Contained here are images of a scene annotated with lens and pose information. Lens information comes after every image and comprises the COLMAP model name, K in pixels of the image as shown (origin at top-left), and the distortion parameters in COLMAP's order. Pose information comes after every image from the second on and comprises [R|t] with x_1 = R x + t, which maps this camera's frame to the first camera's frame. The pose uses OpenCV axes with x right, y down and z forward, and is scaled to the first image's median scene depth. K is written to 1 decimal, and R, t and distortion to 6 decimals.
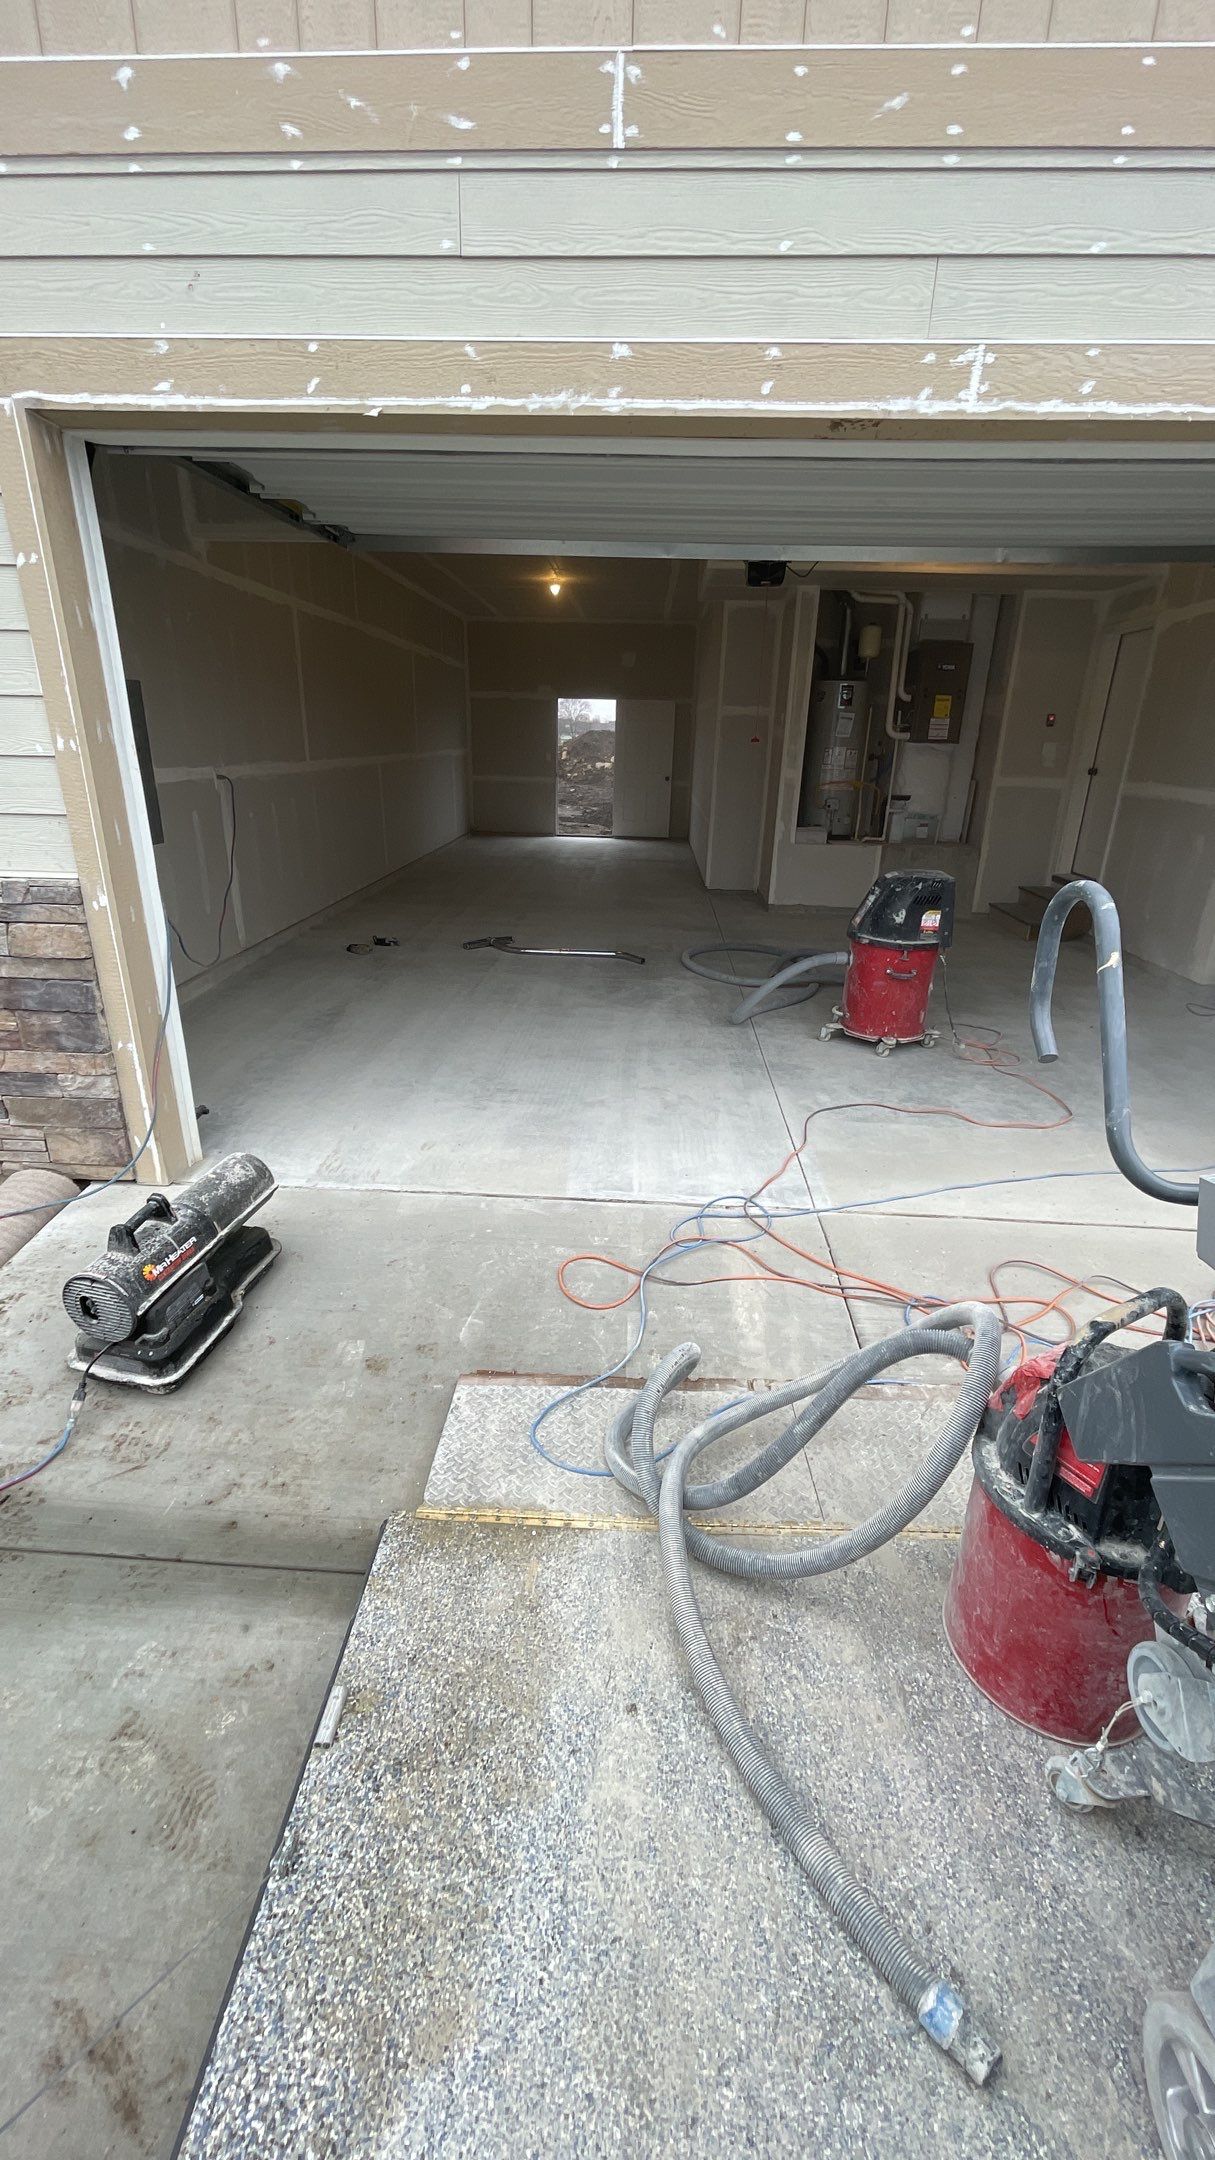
lens RADIAL K [[866.8, 0, 602.0], [0, 866.8, 1074.5], [0, 0, 1]] dist [-0.005394, 0.001470]
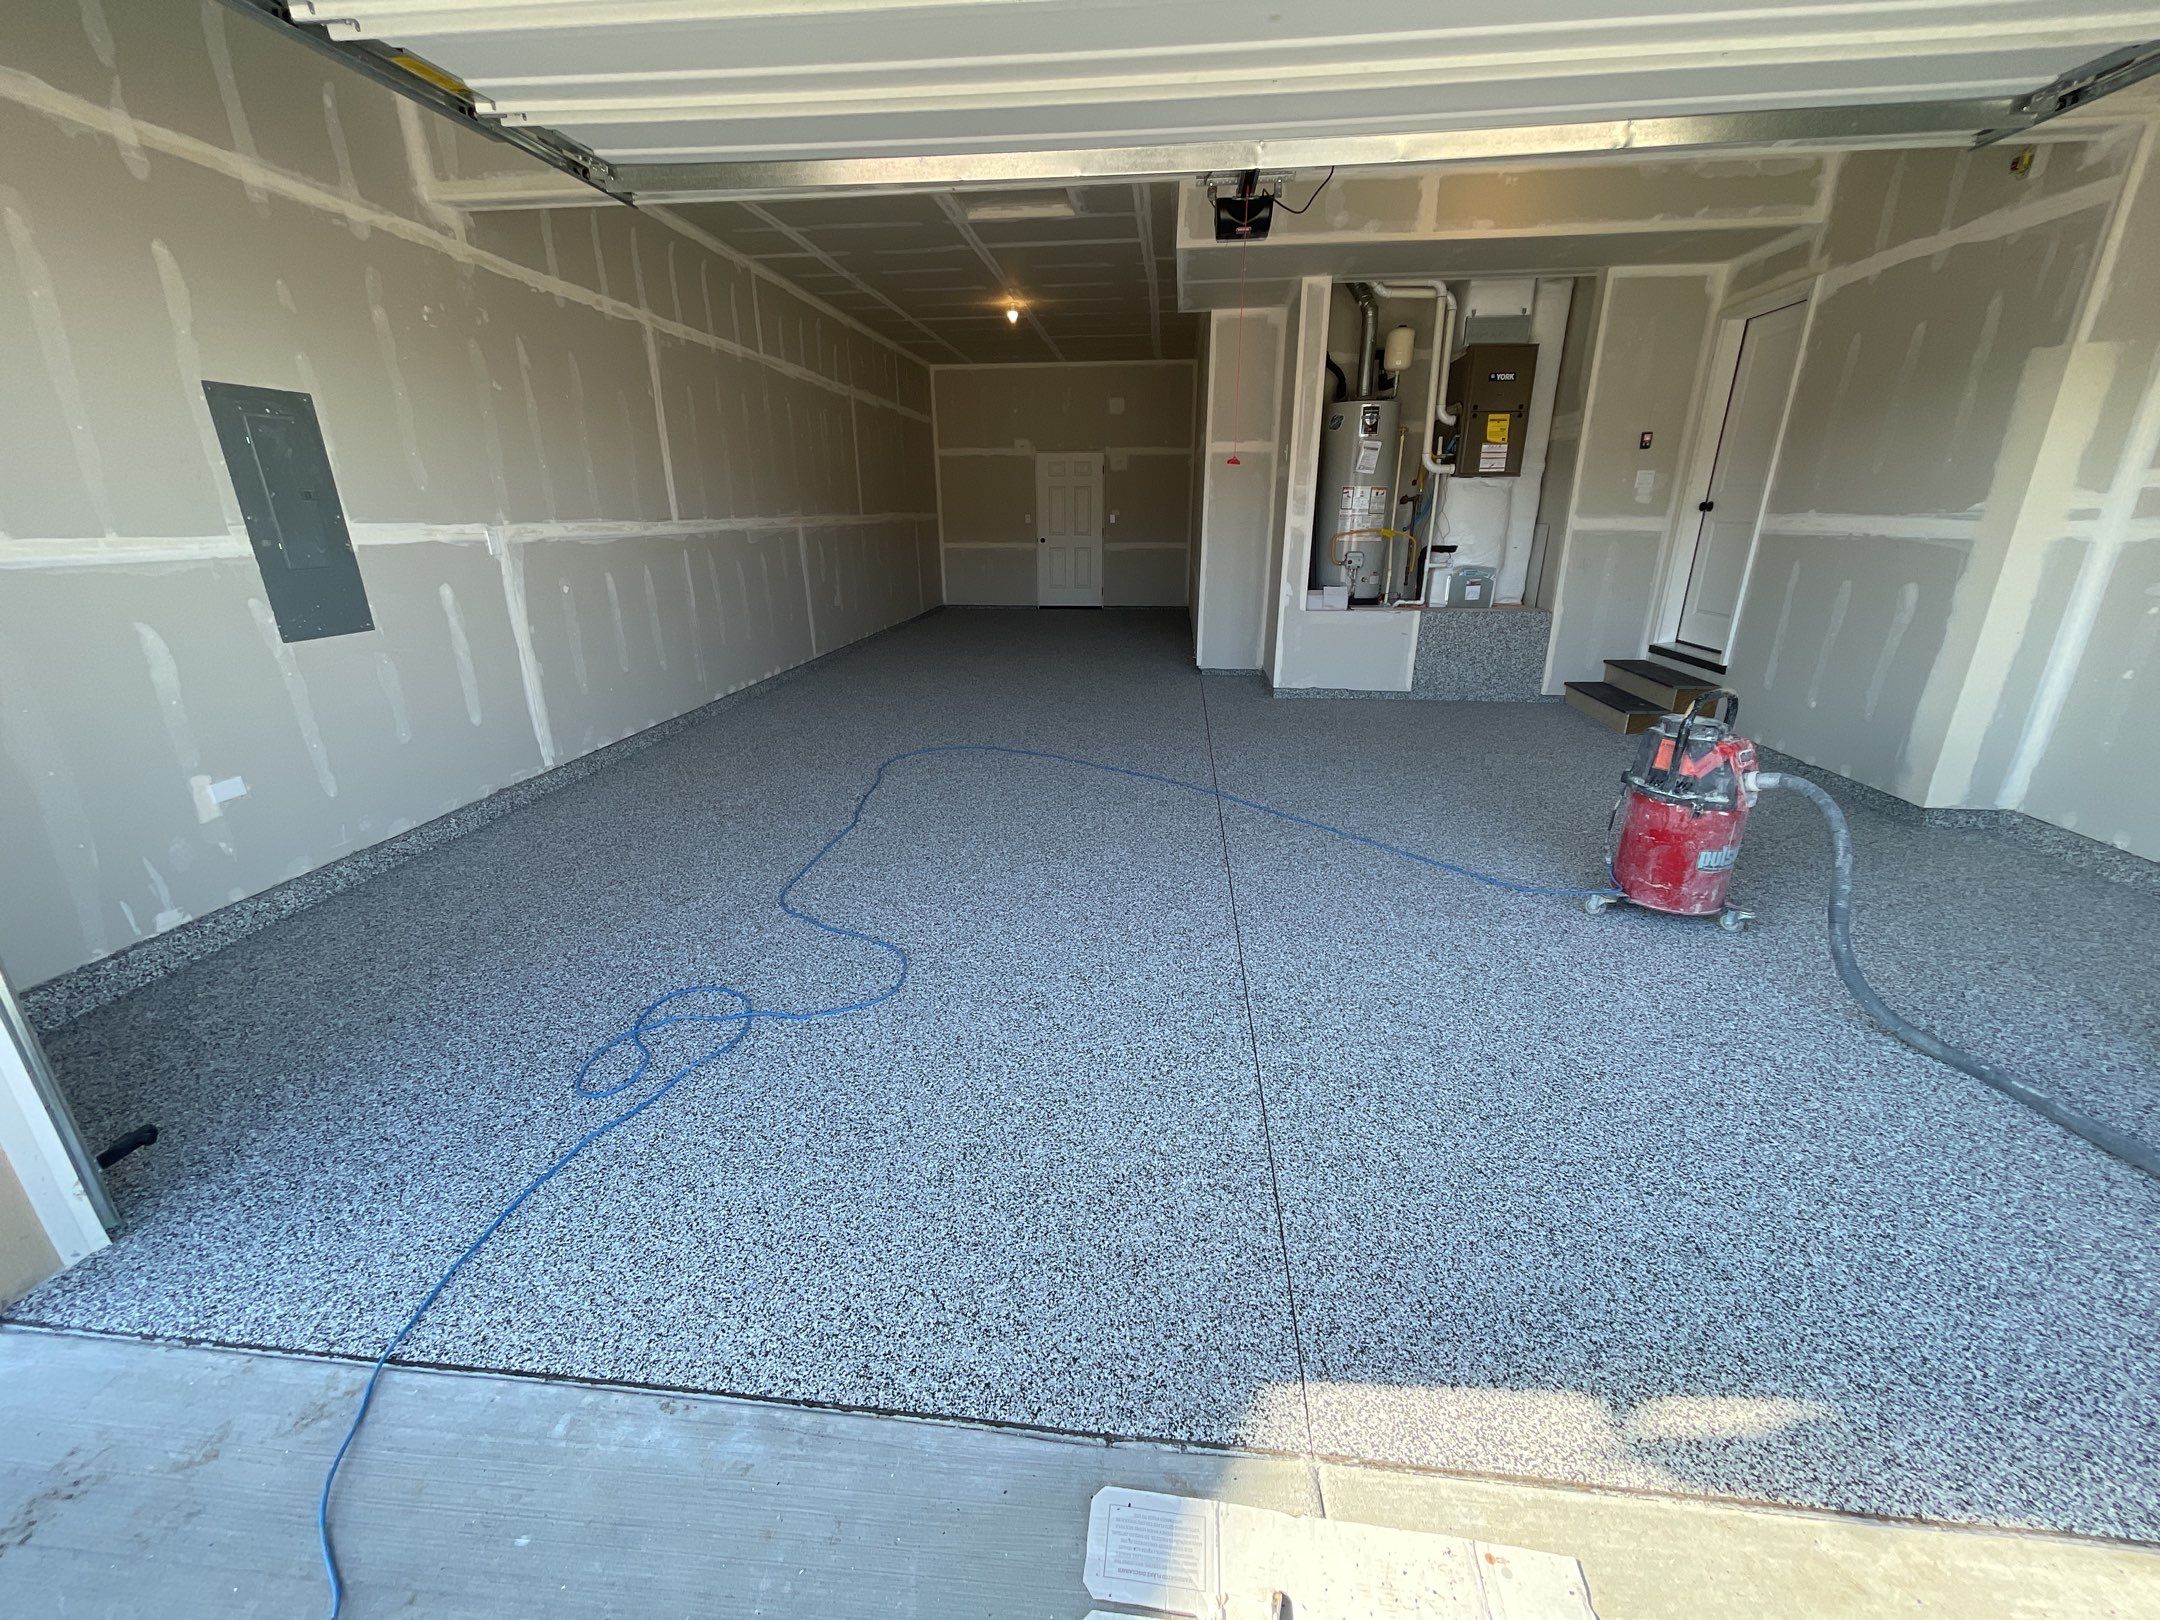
lens RADIAL K [[866.3, 0, 1076.5], [0, 866.3, 815.0], [0, 0, 1]] dist [-0.002992, 0.000392]
pose [[0.998230, -0.008361, -0.058880, 0.064002], [0.006364, 0.999401, -0.034029, -0.060094], [0.059129, 0.033595, 0.997685, 0.225814]]
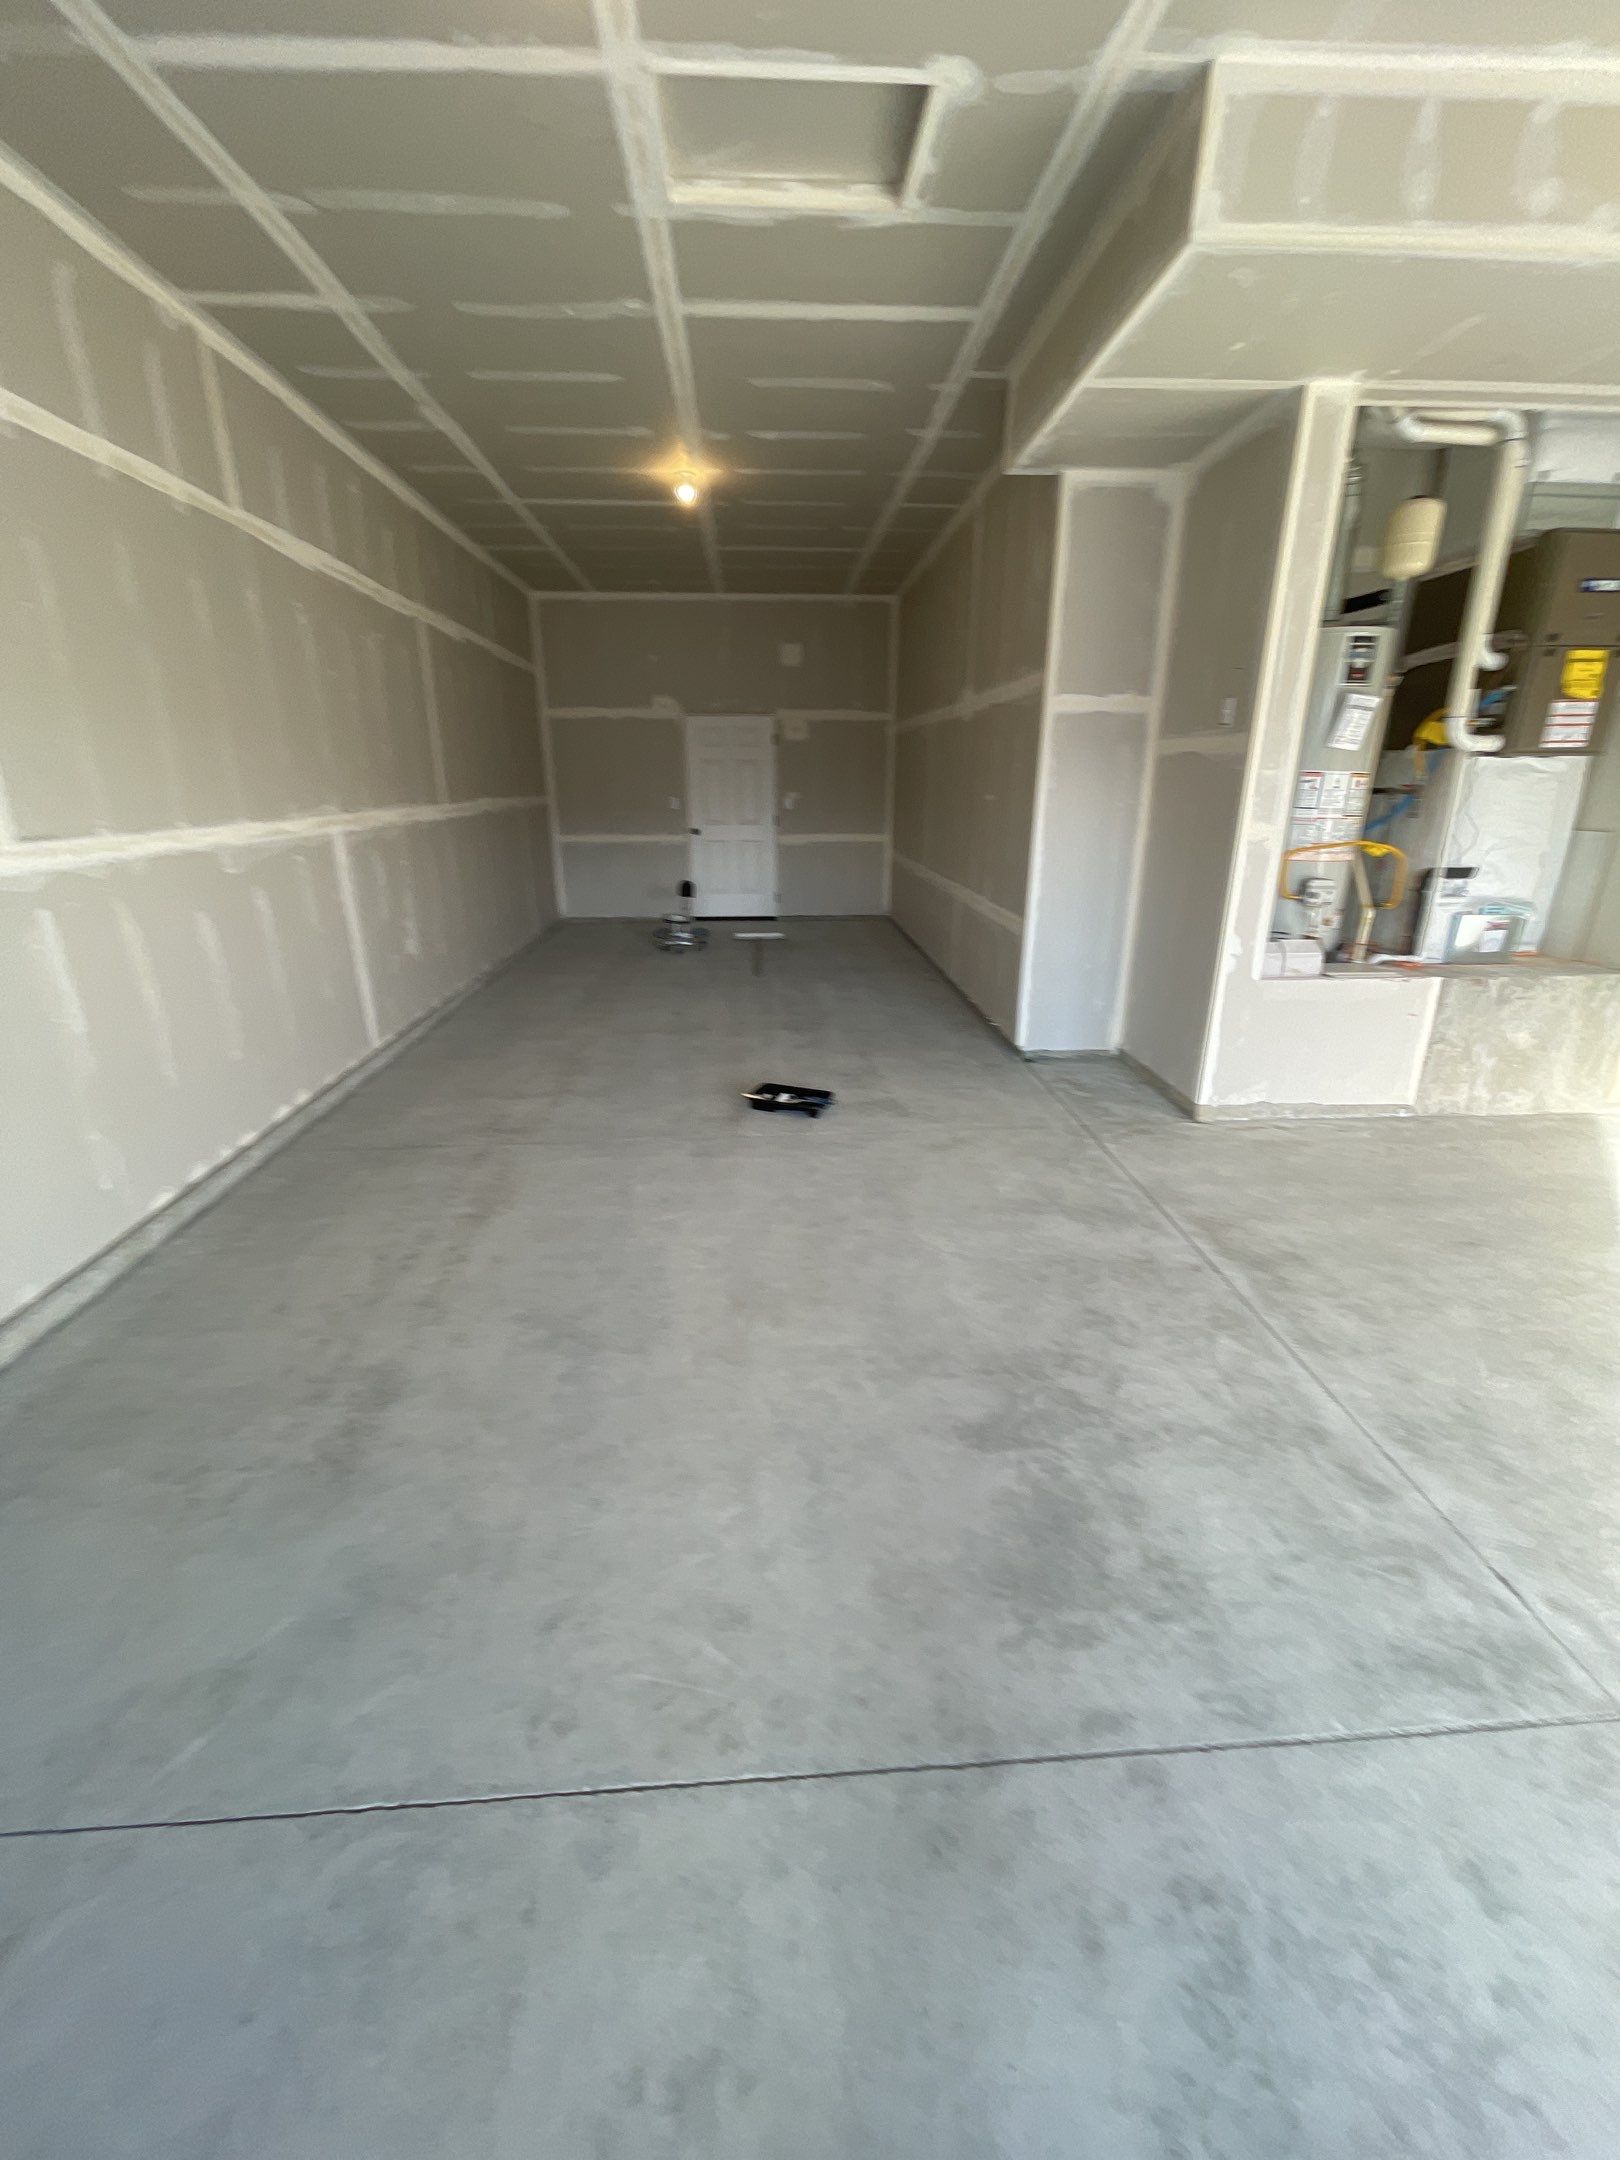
lens RADIAL K [[866.3, 0, 807.1], [0, 866.3, 1070.7], [0, 0, 1]] dist [-0.002992, 0.000392]
pose [[0.993705, -0.058306, 0.095664, -0.063615], [0.062705, 0.997078, -0.043640, -0.224218], [-0.092840, 0.049364, 0.994457, 0.597016]]
